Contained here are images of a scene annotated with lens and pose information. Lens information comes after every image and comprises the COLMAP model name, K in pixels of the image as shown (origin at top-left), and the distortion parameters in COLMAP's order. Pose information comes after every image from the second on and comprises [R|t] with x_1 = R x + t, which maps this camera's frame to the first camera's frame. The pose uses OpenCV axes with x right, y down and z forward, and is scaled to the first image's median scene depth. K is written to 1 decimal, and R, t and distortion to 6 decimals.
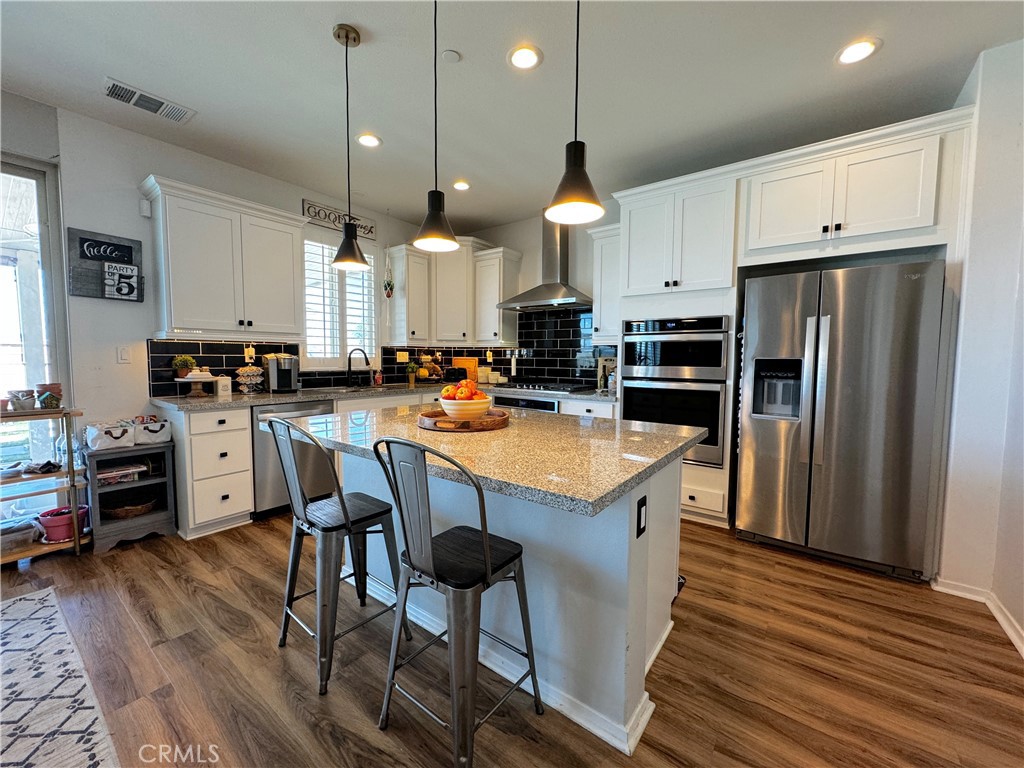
lens RADIAL K [[407.9, 0, 512.0], [0, 407.9, 384.0], [0, 0, 1]] dist [-0.001302, -0.000178]
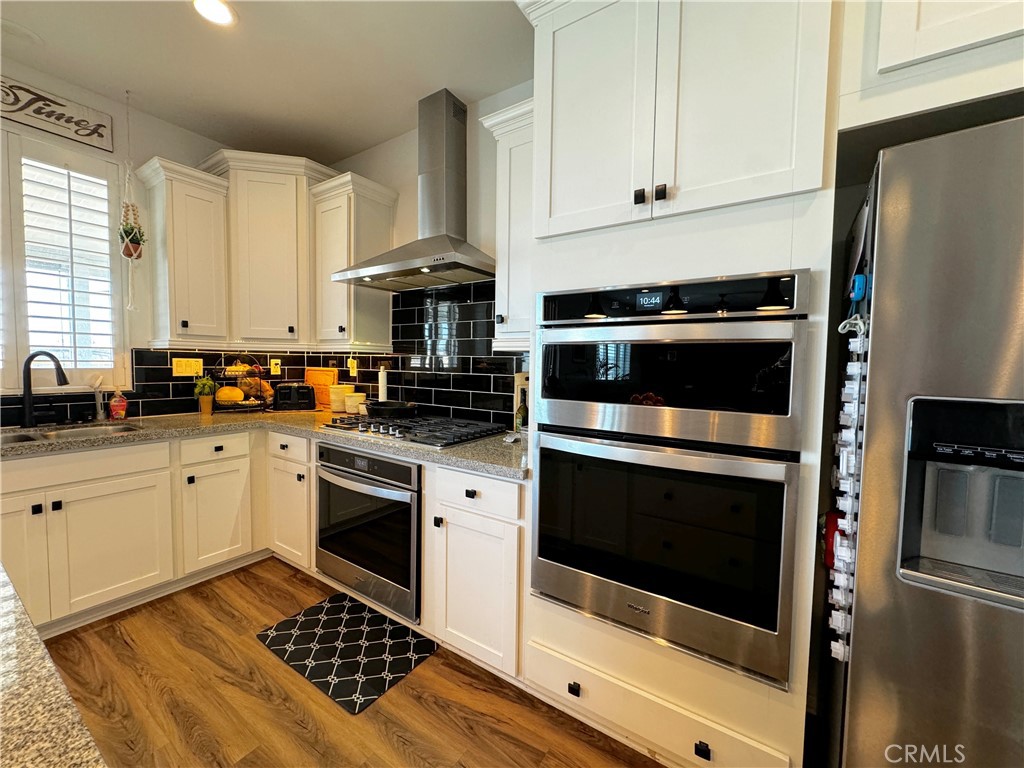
lens RADIAL K [[407.9, 0, 512.0], [0, 407.9, 384.0], [0, 0, 1]] dist [-0.001302, -0.000178]
pose [[0.998129, 0.007628, 0.060672, 0.174369], [-0.006826, 0.999887, -0.013416, -0.043596], [-0.060767, 0.012977, 0.998068, 0.459215]]
